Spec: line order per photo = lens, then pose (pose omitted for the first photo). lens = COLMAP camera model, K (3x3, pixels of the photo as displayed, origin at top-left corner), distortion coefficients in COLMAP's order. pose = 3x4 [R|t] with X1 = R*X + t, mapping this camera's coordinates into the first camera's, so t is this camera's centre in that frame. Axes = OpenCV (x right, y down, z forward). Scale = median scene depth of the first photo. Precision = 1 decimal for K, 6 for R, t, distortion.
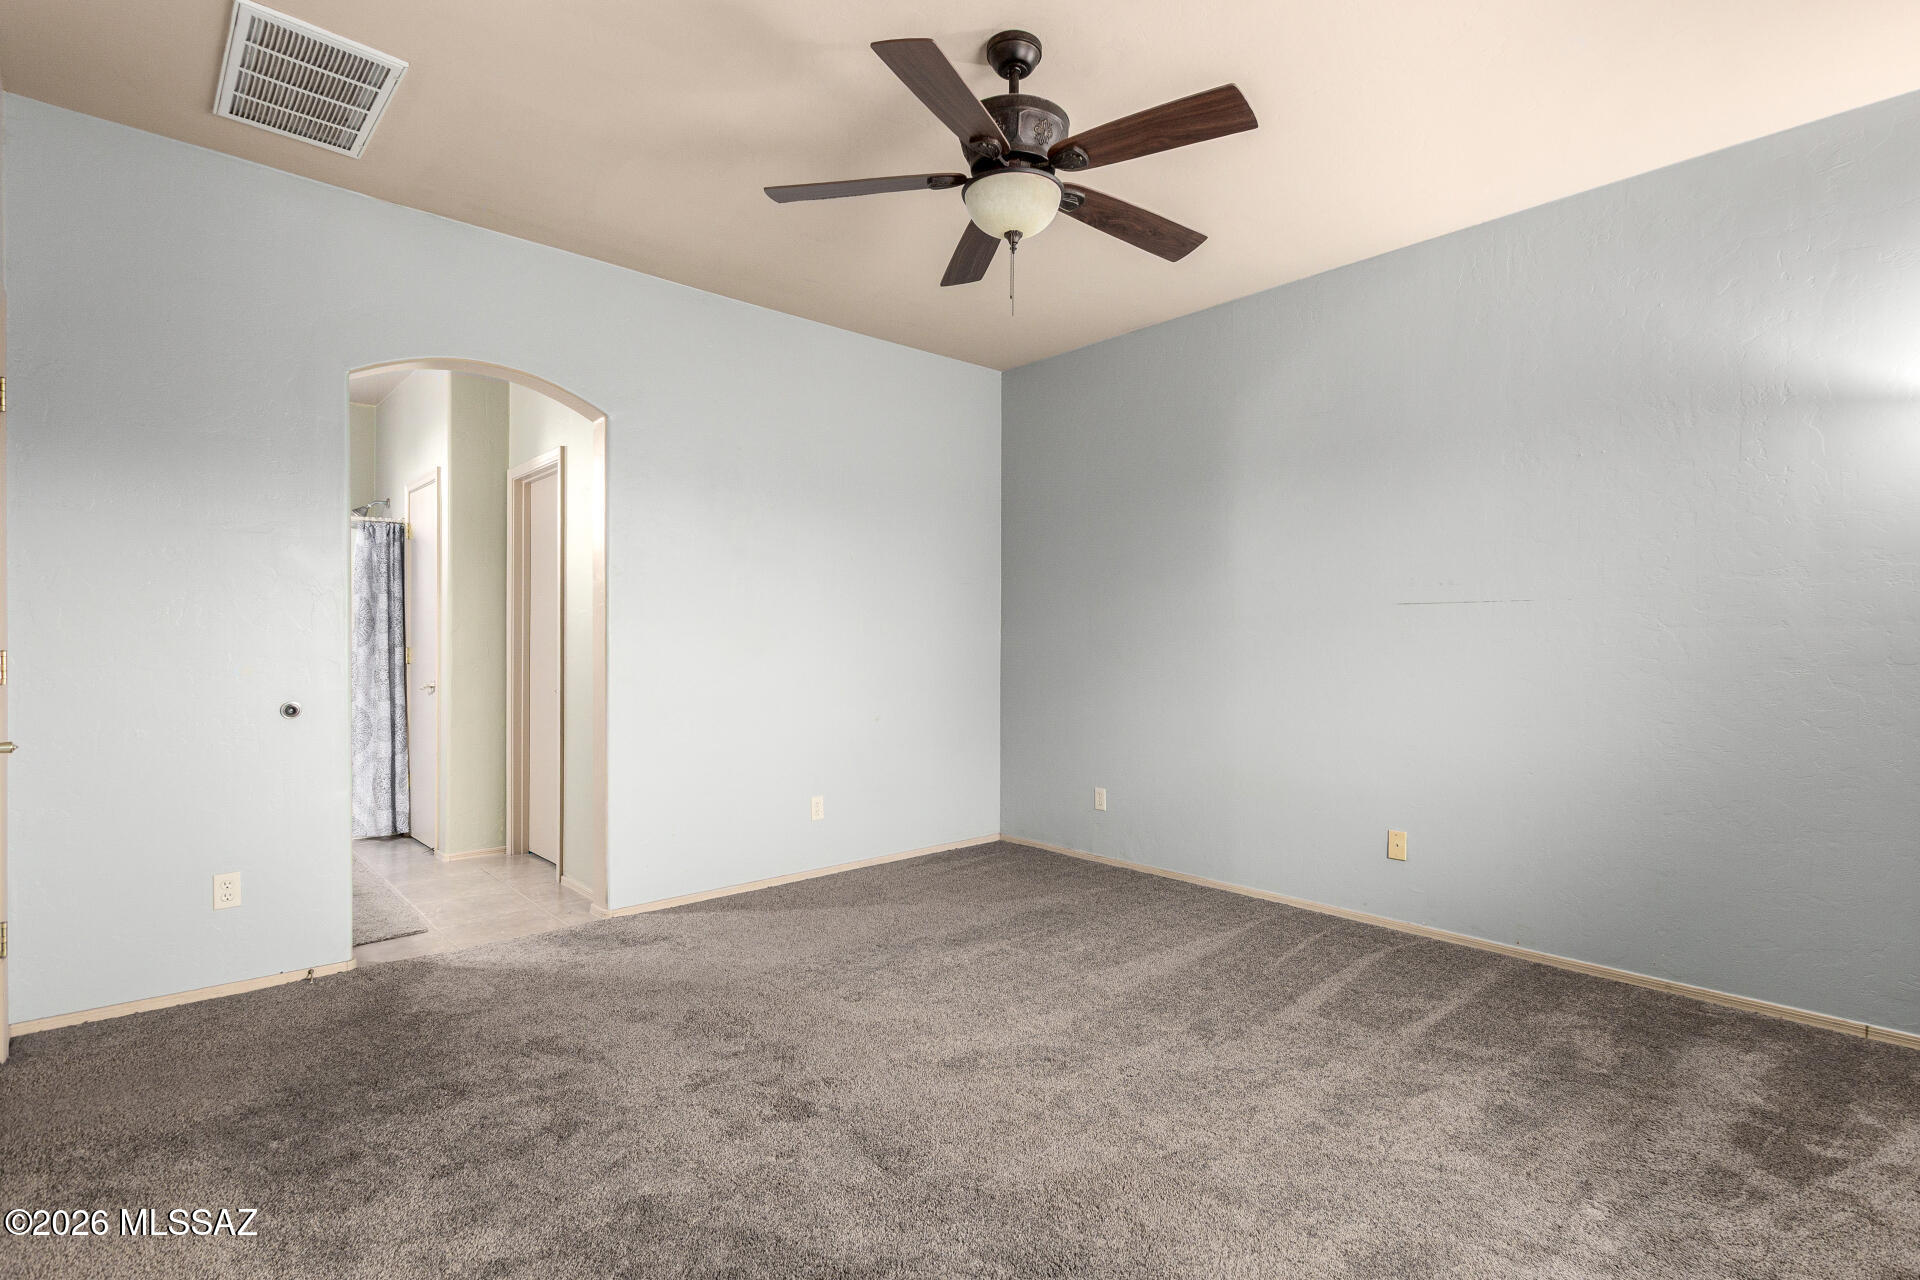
lens RADIAL K [[887.5, 0, 962.5], [0, 887.5, 644.6], [0, 0, 1]] dist [-0.004323, -0.001018]
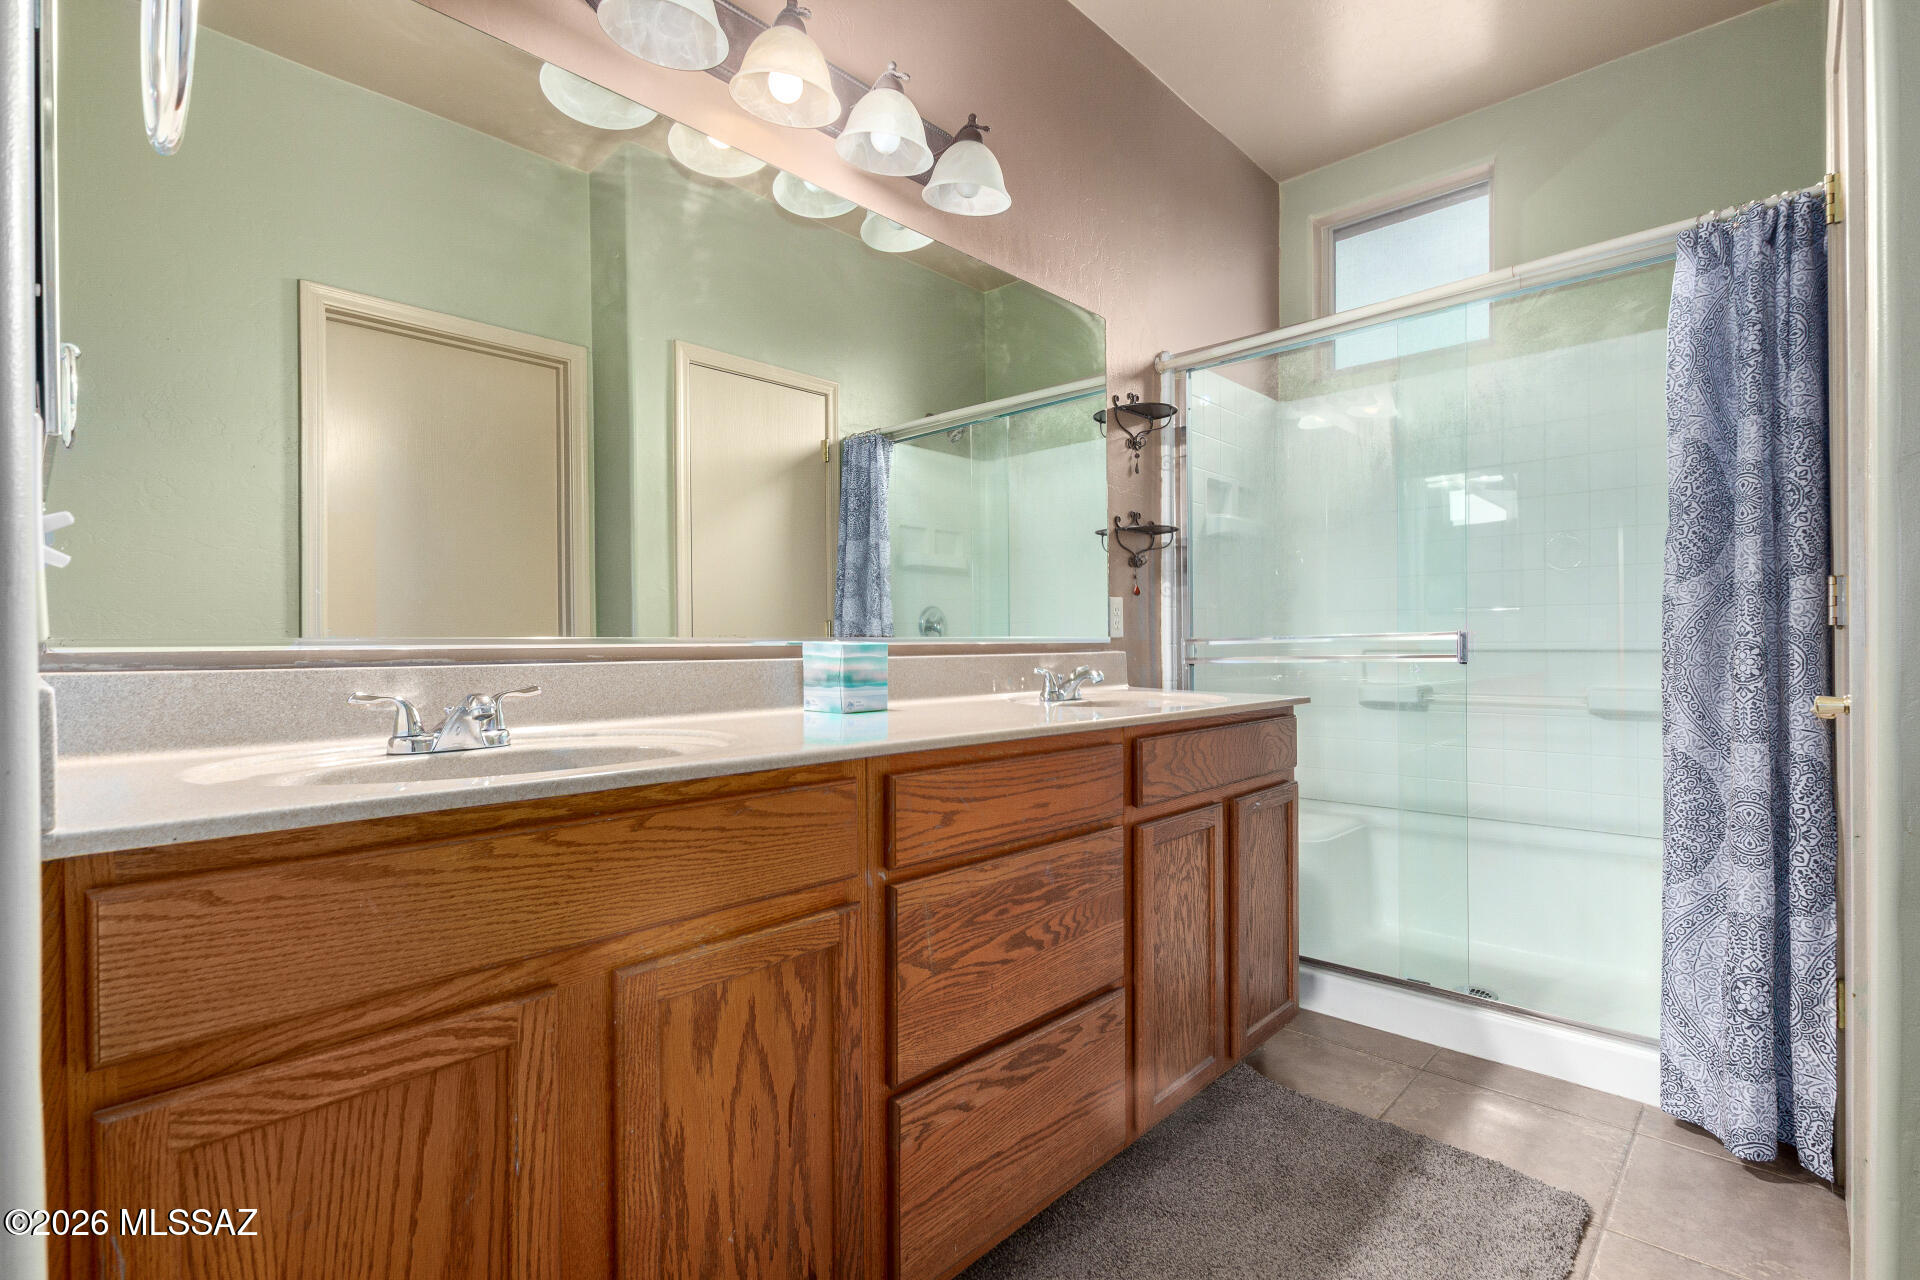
lens RADIAL K [[887.5, 0, 962.0], [0, 887.5, 643.9], [0, 0, 1]] dist [-0.004323, -0.001018]
pose [[0.045644, -0.004079, -0.998949, -0.337183], [0.002838, 0.999988, -0.003953, 0.027783], [0.998954, -0.002655, 0.045655, 0.689415]]
